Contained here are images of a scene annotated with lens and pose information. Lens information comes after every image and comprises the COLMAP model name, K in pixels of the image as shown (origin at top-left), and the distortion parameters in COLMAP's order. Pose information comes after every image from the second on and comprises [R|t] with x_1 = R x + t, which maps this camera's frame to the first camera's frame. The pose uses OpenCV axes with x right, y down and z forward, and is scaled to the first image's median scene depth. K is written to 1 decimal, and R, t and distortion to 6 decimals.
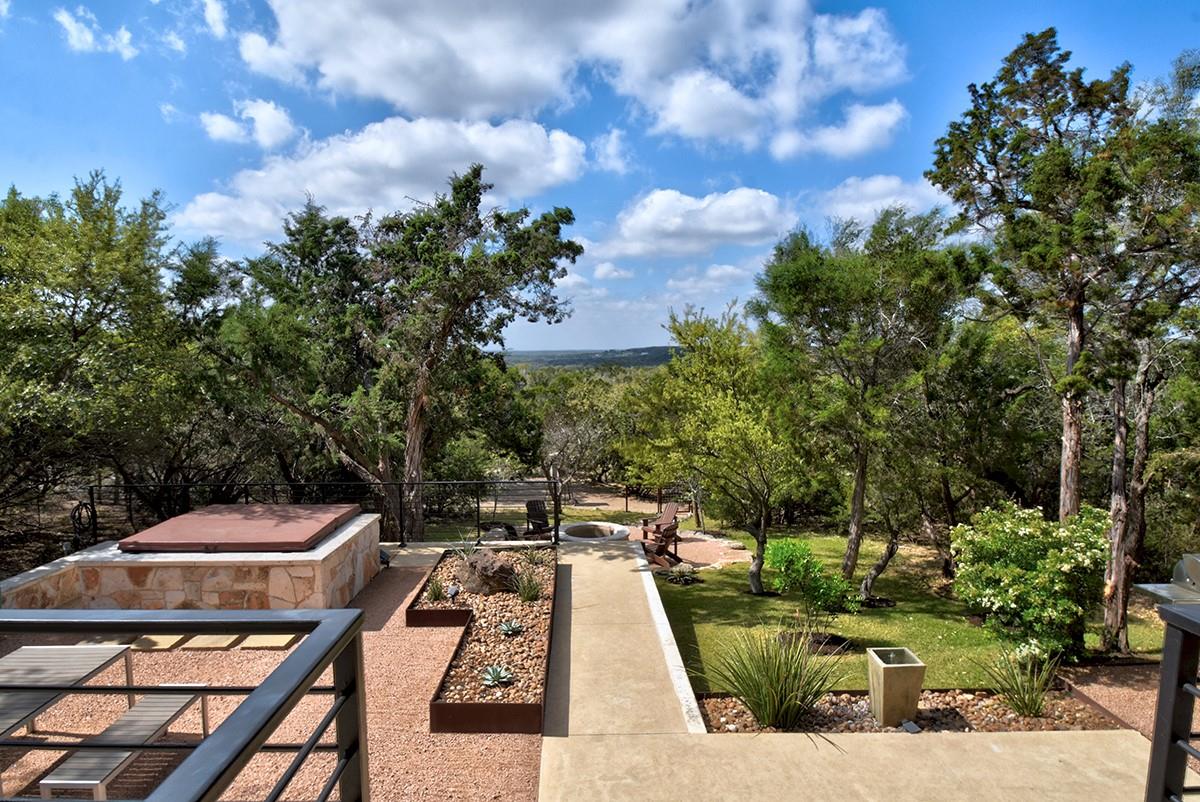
lens RADIAL K [[707.8, 0, 600.0], [0, 707.8, 401.0], [0, 0, 1]] dist [-0.020448, 0.000050]
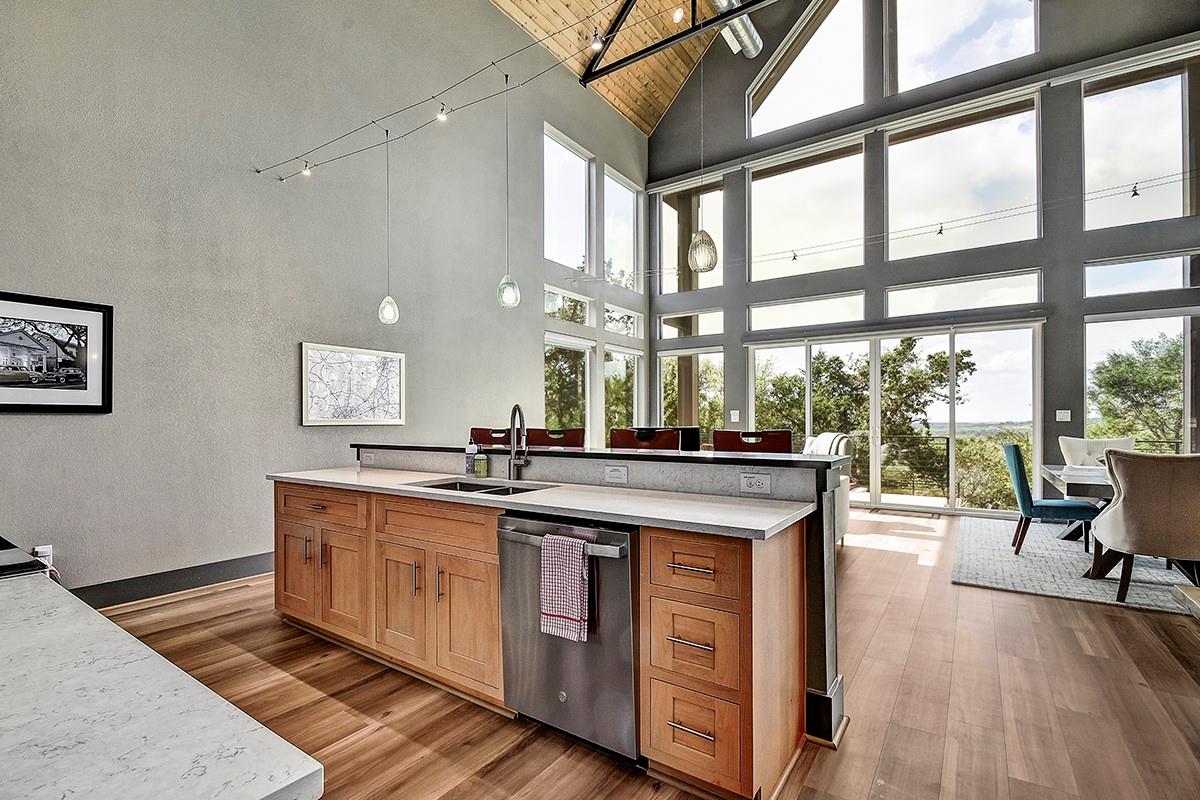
lens RADIAL K [[543.6, 0, 587.0], [0, 543.6, 420.0], [0, 0, 1]] dist [0.014395, -0.016247]
pose [[0.803866, 0.003535, -0.594800, 0.009095], [-0.048871, 0.996994, -0.060124, 0.092559], [0.592799, 0.077401, 0.801622, -0.990810]]
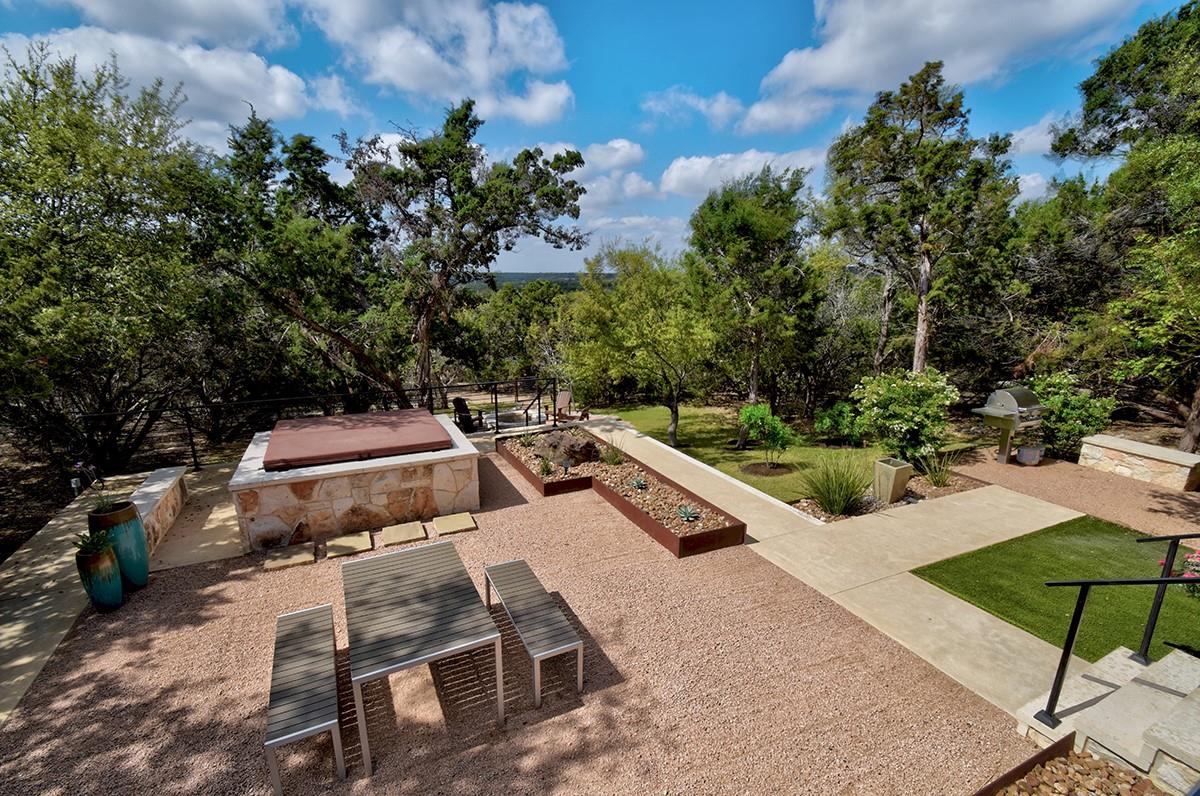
lens RADIAL K [[542.6, 0, 600.0], [0, 542.6, 398.0], [0, 0, 1]] dist [0.019300, -0.016296]
pose [[0.910903, -0.080605, 0.404671, -0.429804], [0.019535, 0.988059, 0.152835, 0.001948], [-0.412158, -0.131313, 0.901600, 0.088979]]
